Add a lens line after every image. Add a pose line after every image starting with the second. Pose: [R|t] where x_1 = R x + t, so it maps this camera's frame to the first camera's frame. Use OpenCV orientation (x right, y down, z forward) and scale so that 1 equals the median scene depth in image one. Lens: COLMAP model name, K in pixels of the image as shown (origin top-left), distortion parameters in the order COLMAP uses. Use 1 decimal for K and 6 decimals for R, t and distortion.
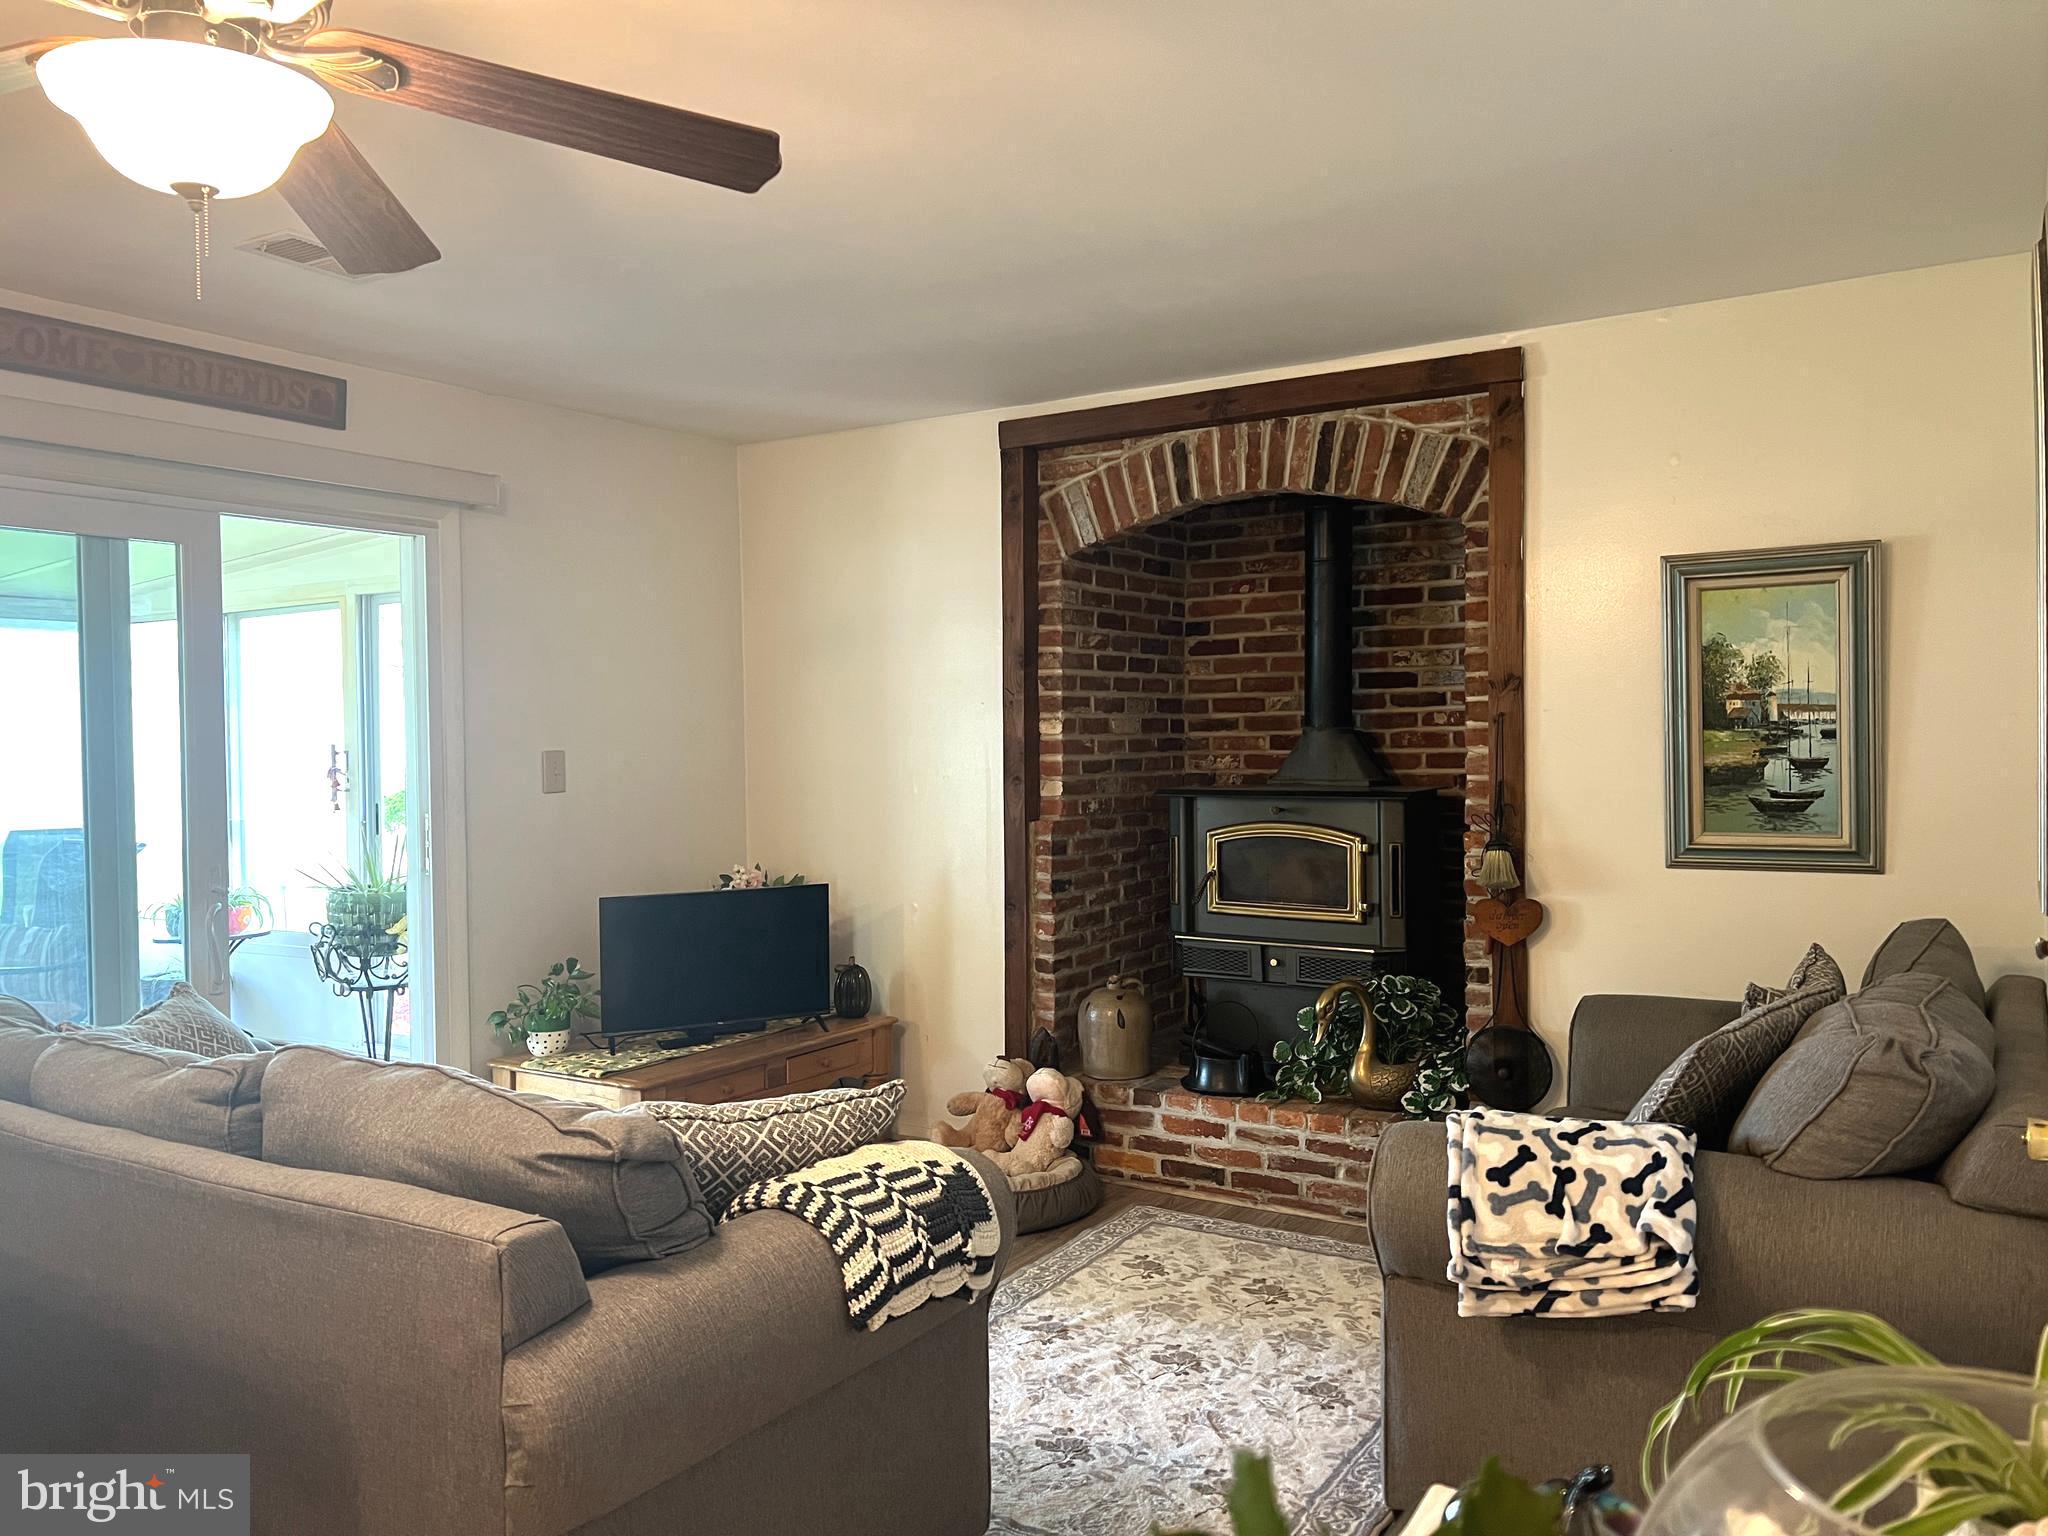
lens RADIAL K [[1547.0, 0, 1023.2], [0, 1547.0, 764.5], [0, 0, 1]] dist [0.038142, -0.047768]
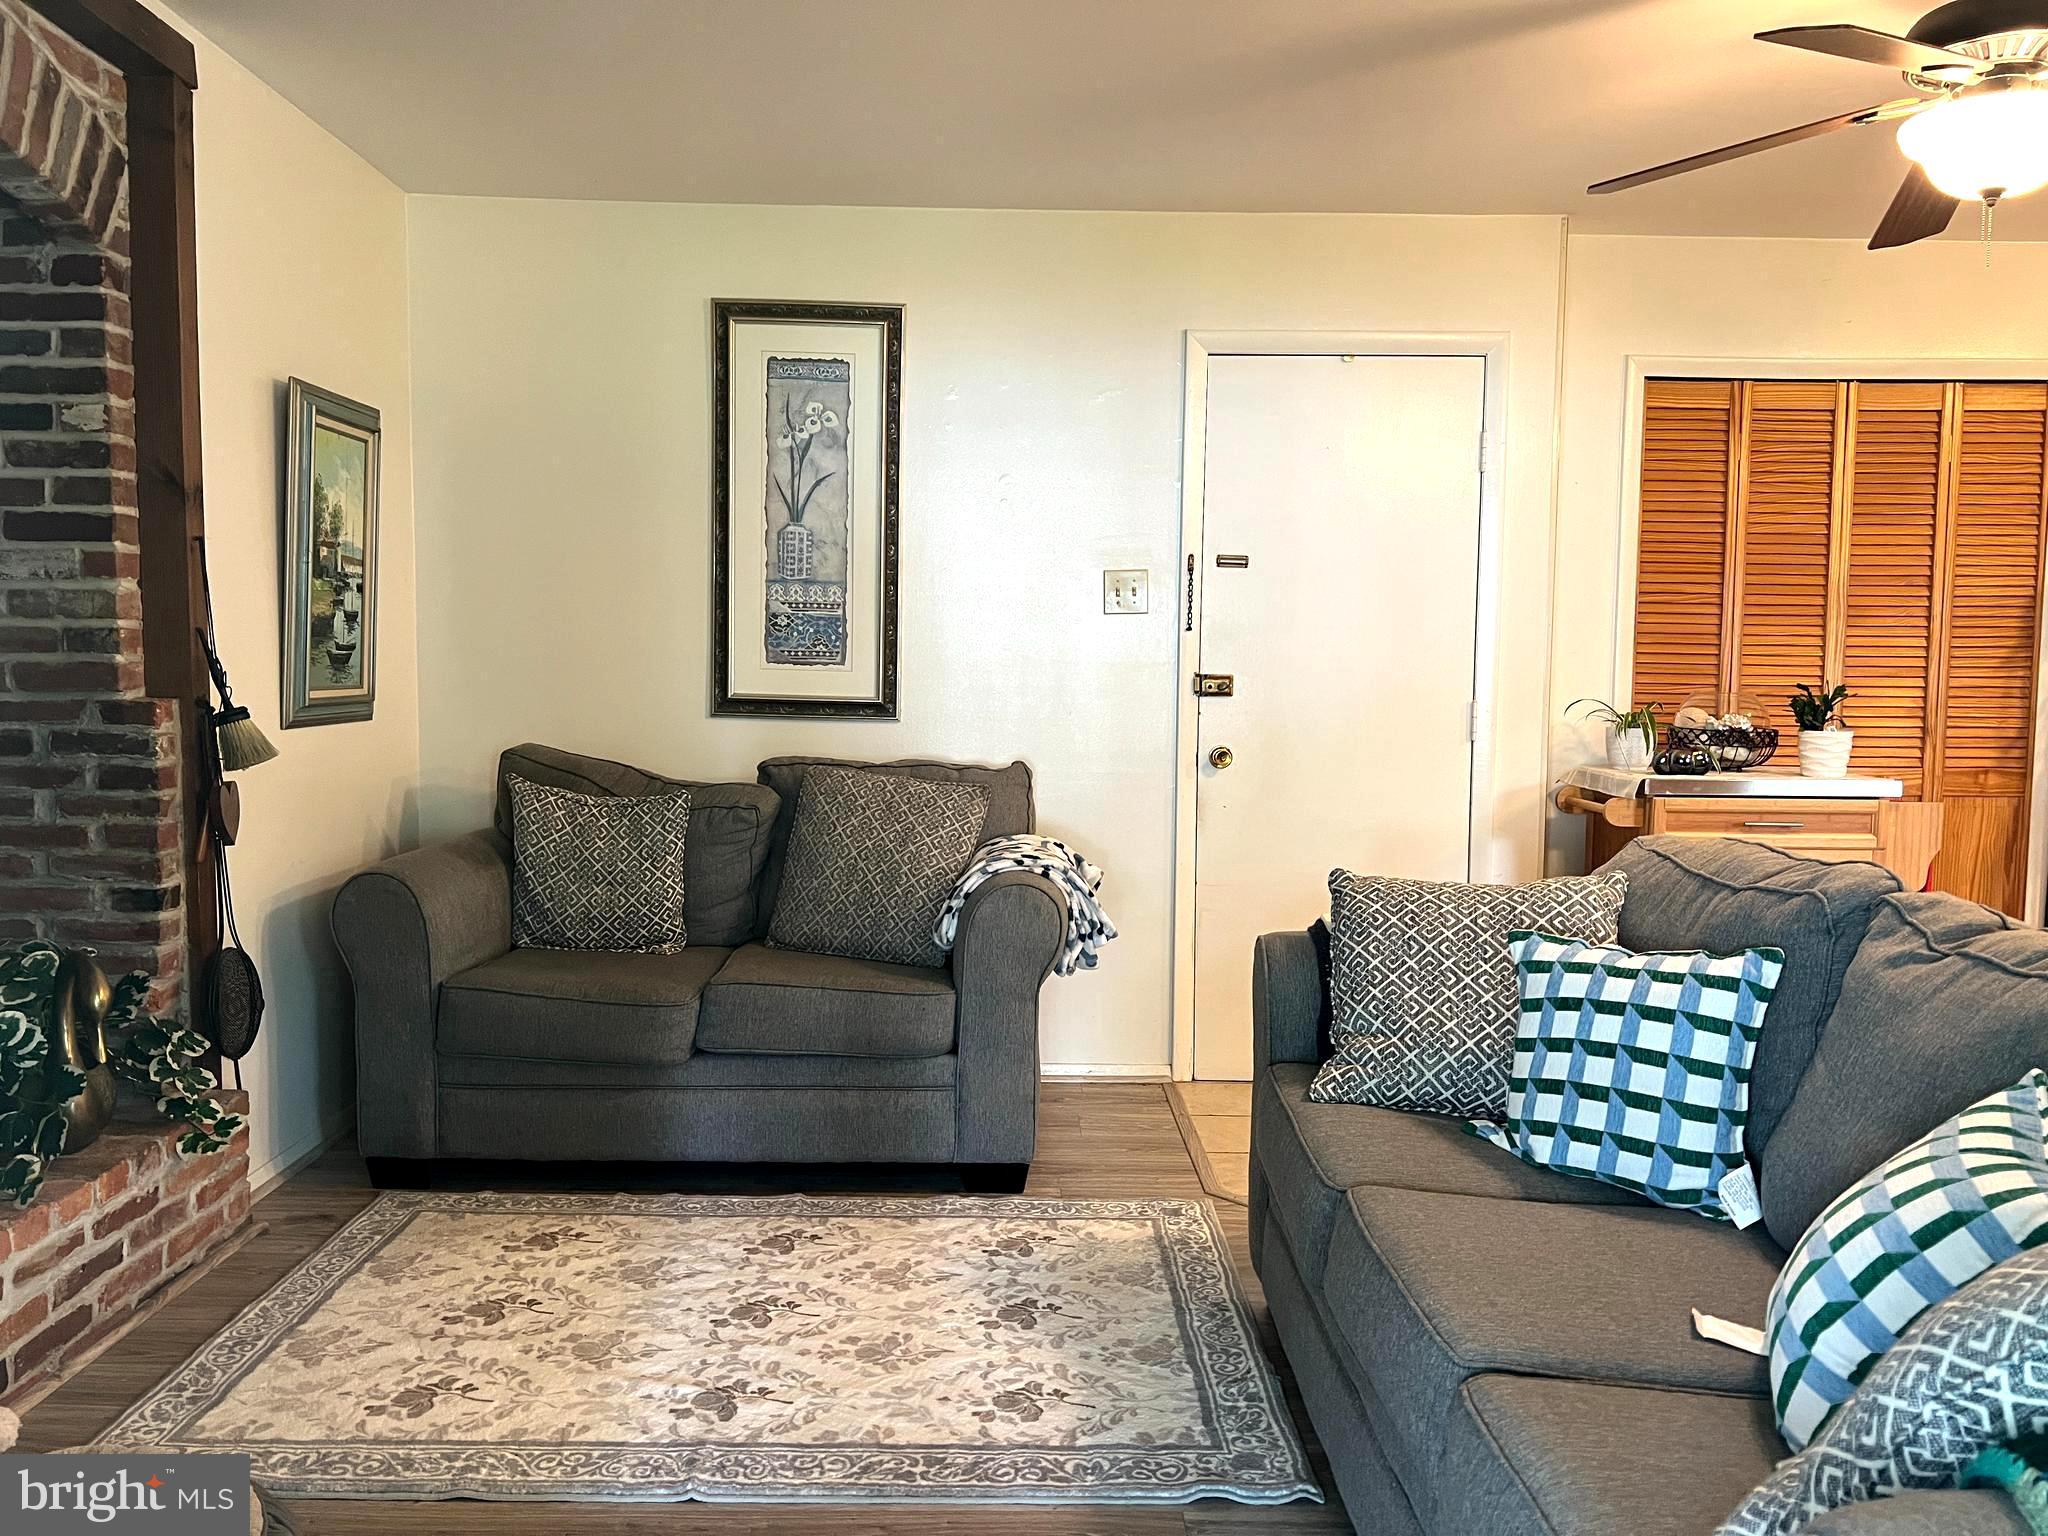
lens RADIAL K [[1547.0, 0, 1024.5], [0, 1547.0, 769.5], [0, 0, 1]] dist [0.038142, -0.047768]
pose [[-0.547650, -0.051985, 0.835091, -0.526555], [0.010588, 0.997557, 0.069043, 0.030064], [-0.836640, 0.046653, -0.545762, 1.058117]]
